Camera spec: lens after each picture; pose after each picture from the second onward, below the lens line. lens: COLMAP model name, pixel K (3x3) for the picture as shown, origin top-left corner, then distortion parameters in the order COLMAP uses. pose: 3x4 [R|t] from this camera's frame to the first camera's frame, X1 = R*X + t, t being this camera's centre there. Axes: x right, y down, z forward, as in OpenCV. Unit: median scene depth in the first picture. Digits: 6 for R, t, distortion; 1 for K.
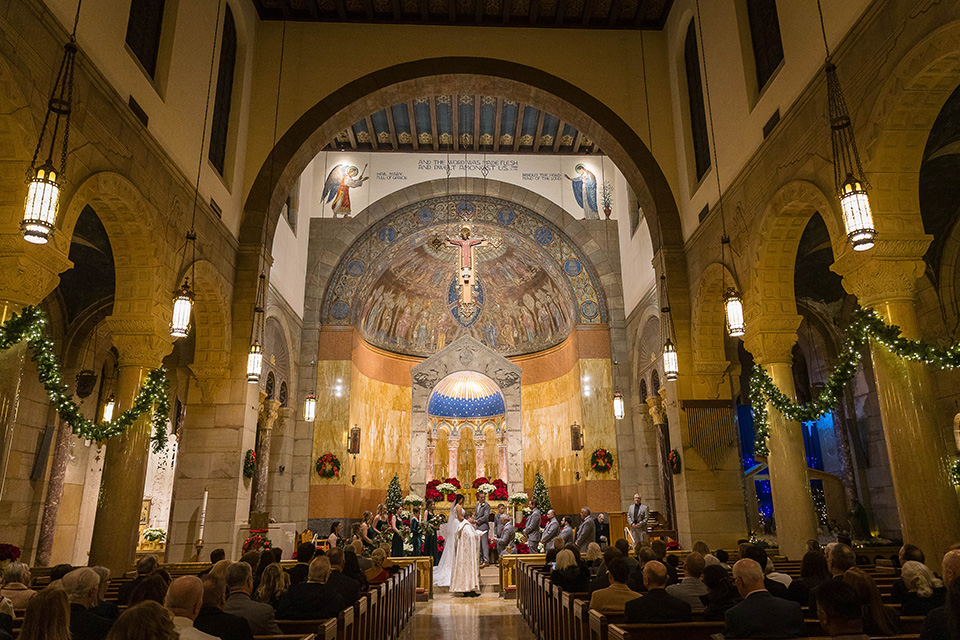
lens RADIAL K [[667.6, 0, 504.7], [0, 667.6, 319.2], [0, 0, 1]] dist [0.002372, -0.000434]
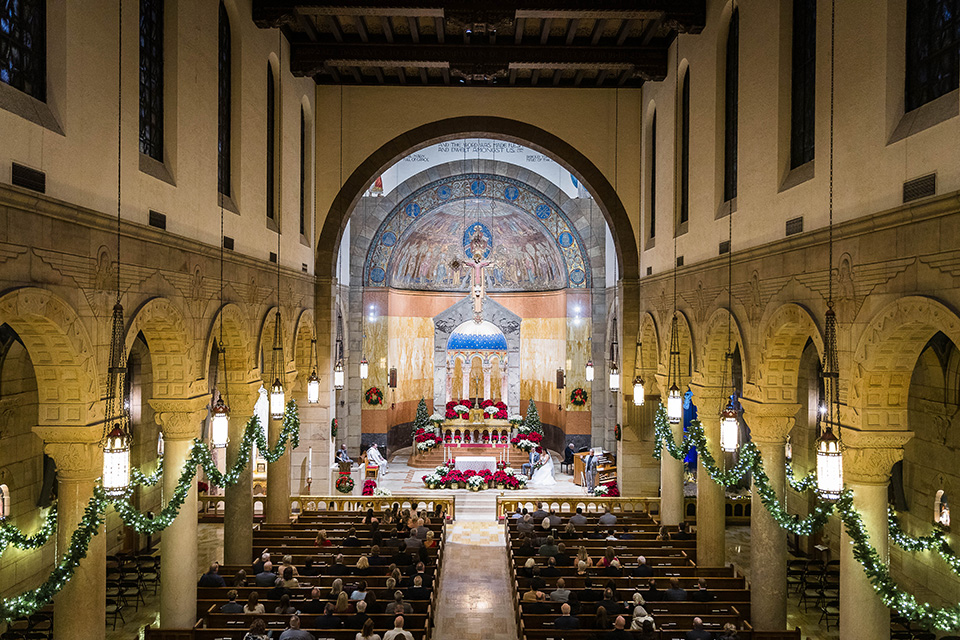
lens RADIAL K [[736.9, 0, 480.0], [0, 736.9, 320.0], [0, 0, 1]] dist [-0.003290, -0.001642]
pose [[0.998416, 0.027016, -0.049359, 0.016675], [-0.011558, 0.956956, 0.290001, -0.326972], [0.055069, -0.288971, 0.955753, -0.330688]]
